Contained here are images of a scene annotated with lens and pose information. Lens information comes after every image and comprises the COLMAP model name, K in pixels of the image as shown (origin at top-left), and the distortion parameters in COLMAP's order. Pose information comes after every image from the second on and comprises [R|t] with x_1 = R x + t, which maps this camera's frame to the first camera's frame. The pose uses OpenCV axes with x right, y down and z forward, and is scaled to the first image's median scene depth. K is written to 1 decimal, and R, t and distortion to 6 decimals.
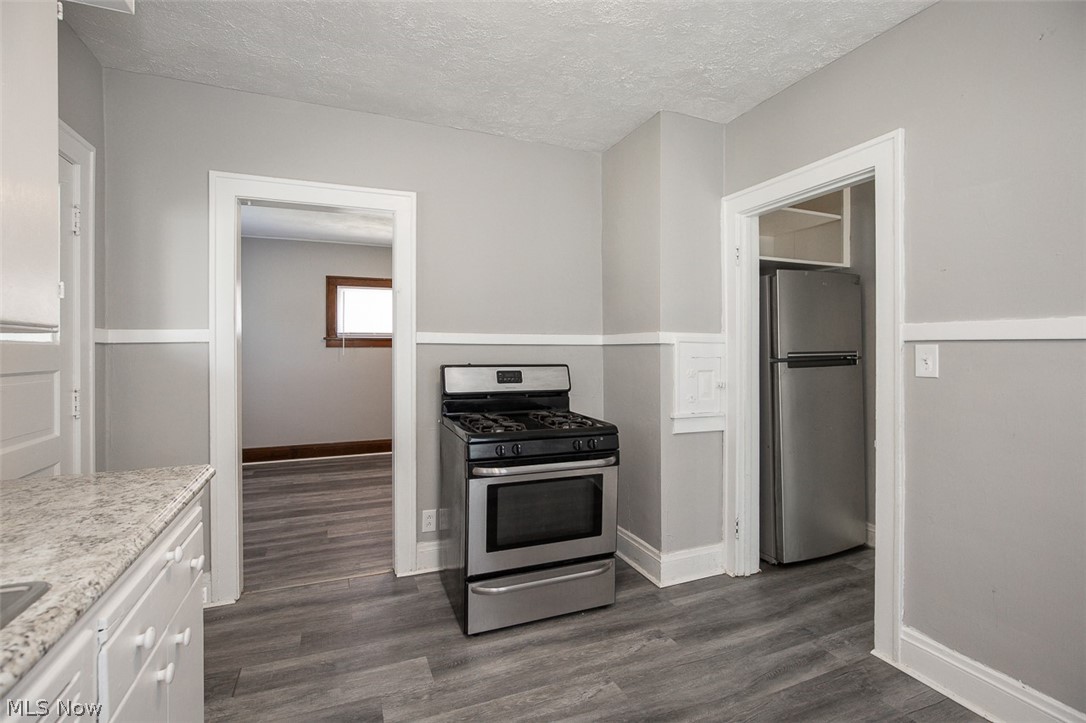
lens RADIAL K [[500.5, 0, 541.9], [0, 500.5, 352.6], [0, 0, 1]] dist [-0.006161, 0.000597]
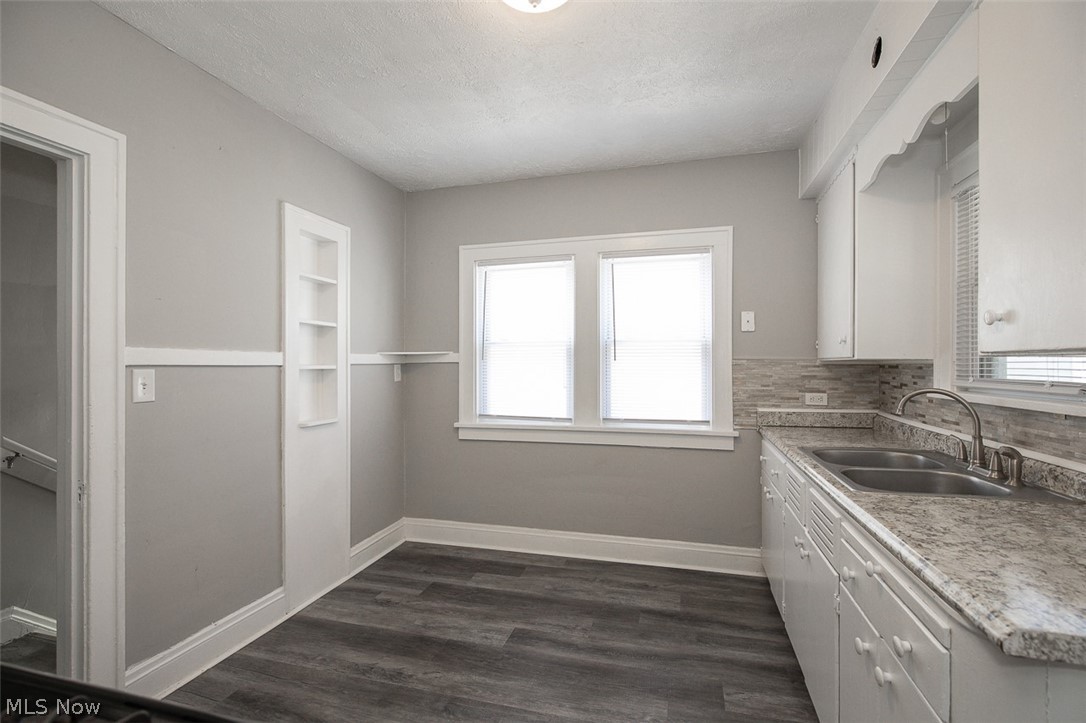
lens RADIAL K [[507.7, 0, 543.0], [0, 507.7, 361.5], [0, 0, 1]] dist [-0.001121, 0.000089]
pose [[-0.785924, 0.006046, 0.618294, -0.428025], [0.005747, 0.999980, -0.002474, -0.021313], [-0.618297, 0.001609, -0.785943, 1.138465]]
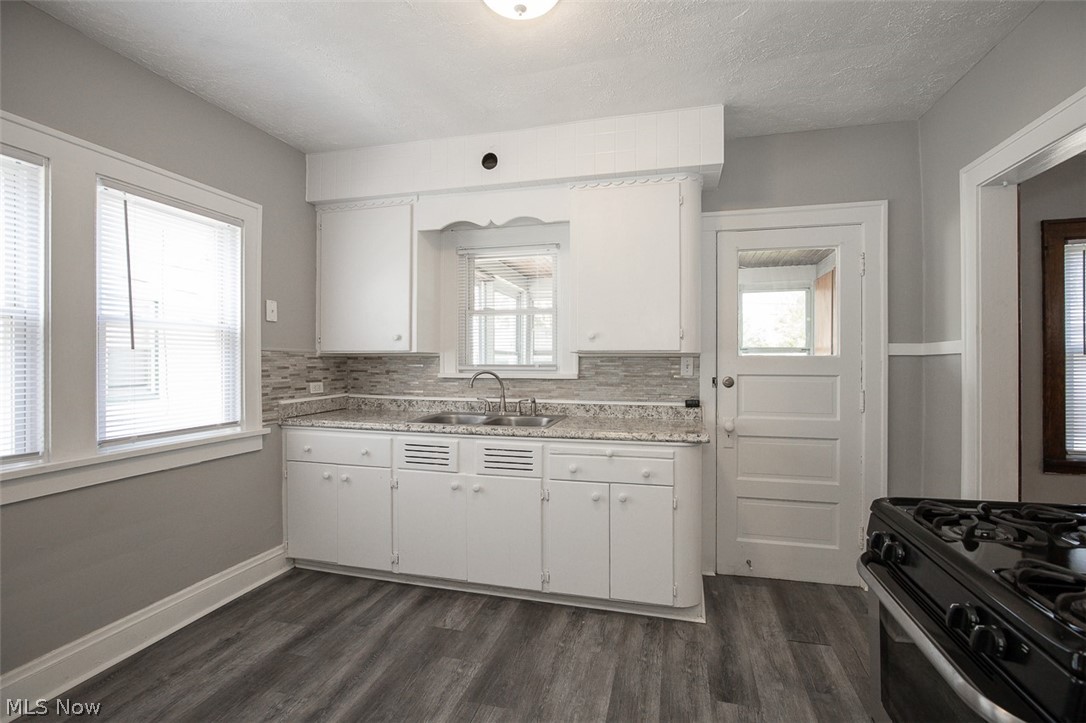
lens RADIAL K [[514.4, 0, 540.3], [0, 514.4, 356.2], [0, 0, 1]] dist [-0.001357, 0.000186]
pose [[-0.606324, -0.000833, -0.795217, 0.644039], [-0.002673, 0.999996, 0.000991, -0.016684], [0.795213, 0.002726, -0.606324, 1.066721]]
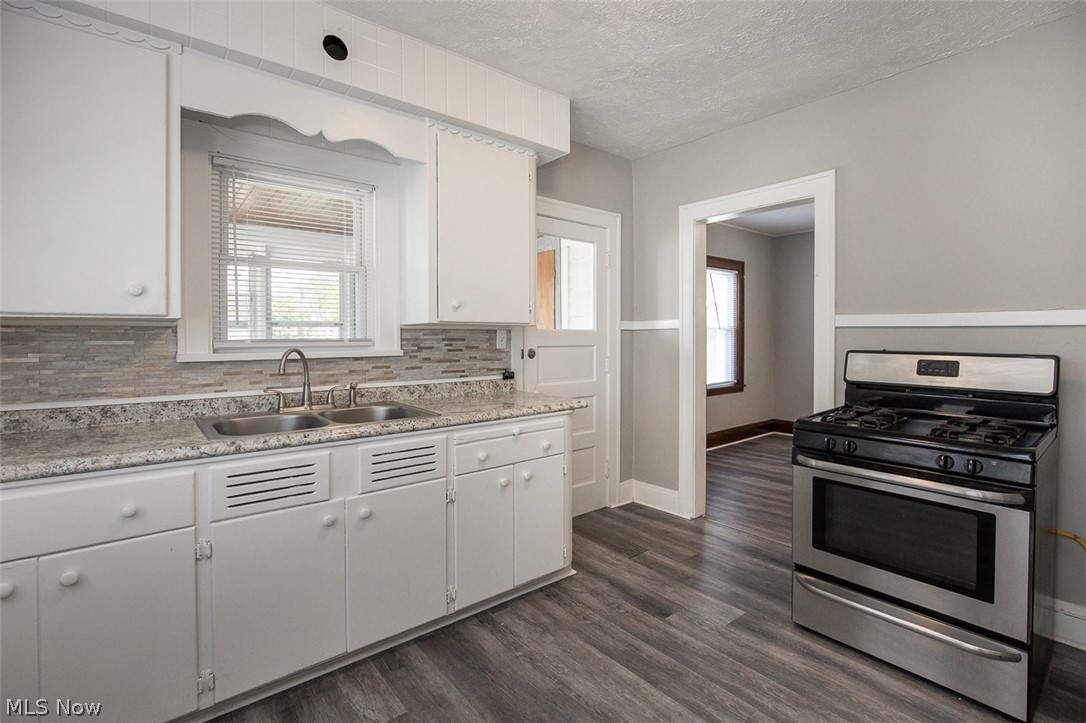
lens RADIAL K [[513.4, 0, 550.2], [0, 513.4, 339.5], [0, 0, 1]] dist [-0.001704, -0.000192]
pose [[0.305677, 0.009701, -0.952086, 0.674044], [-0.003929, 0.999952, 0.008927, -0.001180], [0.952127, 0.001012, 0.305701, 0.232957]]
